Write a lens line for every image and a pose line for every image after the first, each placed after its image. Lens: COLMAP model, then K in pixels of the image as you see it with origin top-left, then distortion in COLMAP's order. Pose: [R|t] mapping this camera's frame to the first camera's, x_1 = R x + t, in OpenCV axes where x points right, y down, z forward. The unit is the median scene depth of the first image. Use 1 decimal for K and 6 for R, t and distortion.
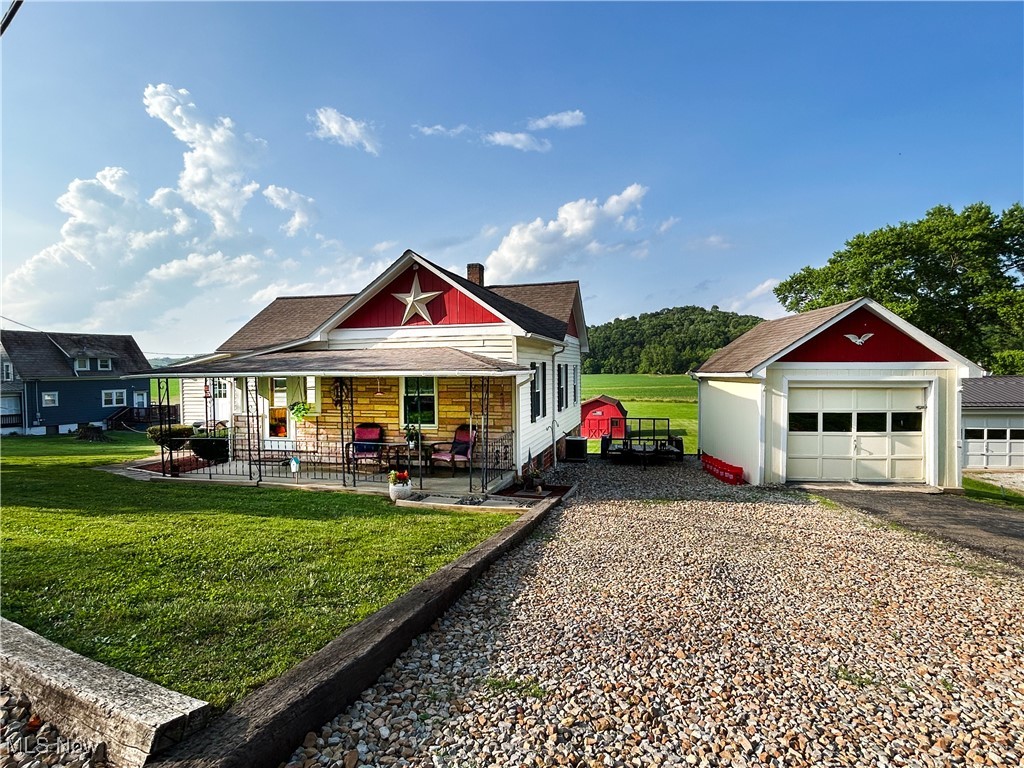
lens RADIAL K [[545.4, 0, 512.0], [0, 545.4, 384.0], [0, 0, 1]] dist [-0.006239, -0.000763]
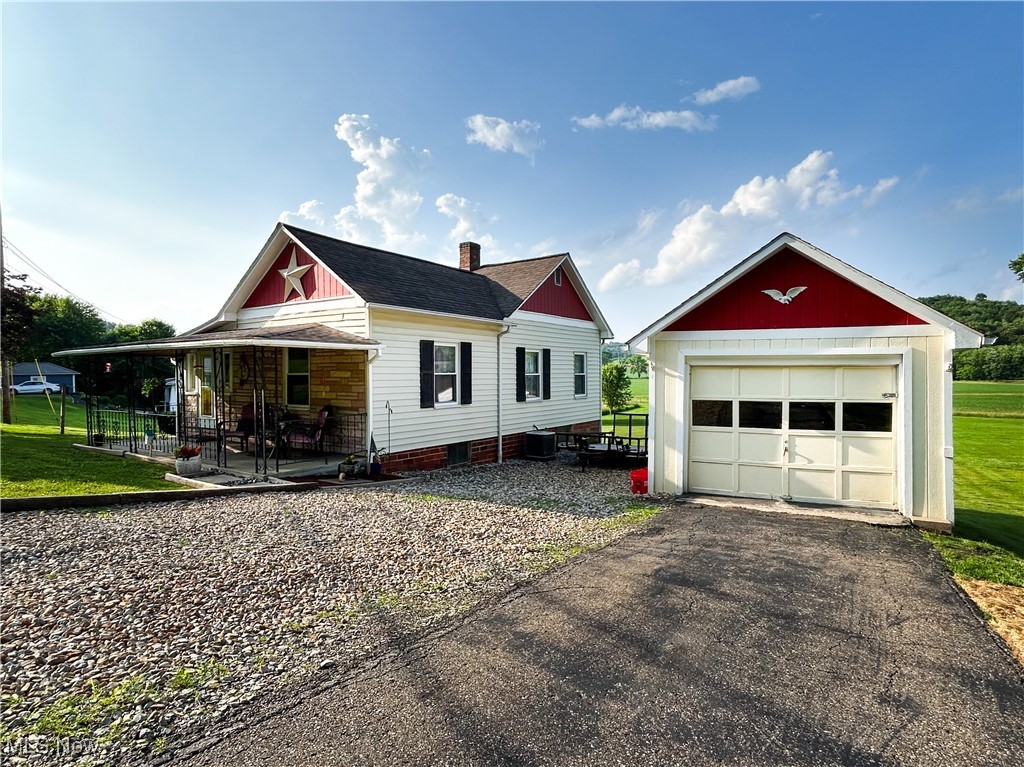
lens RADIAL K [[561.1, 0, 512.0], [0, 561.1, 383.5], [0, 0, 1]] dist [-0.001762, -0.000483]
pose [[0.946967, 0.011712, -0.321117, 0.522813], [-0.013275, 0.999908, -0.002680, 0.035541], [0.321057, 0.006801, 0.947036, 0.201378]]
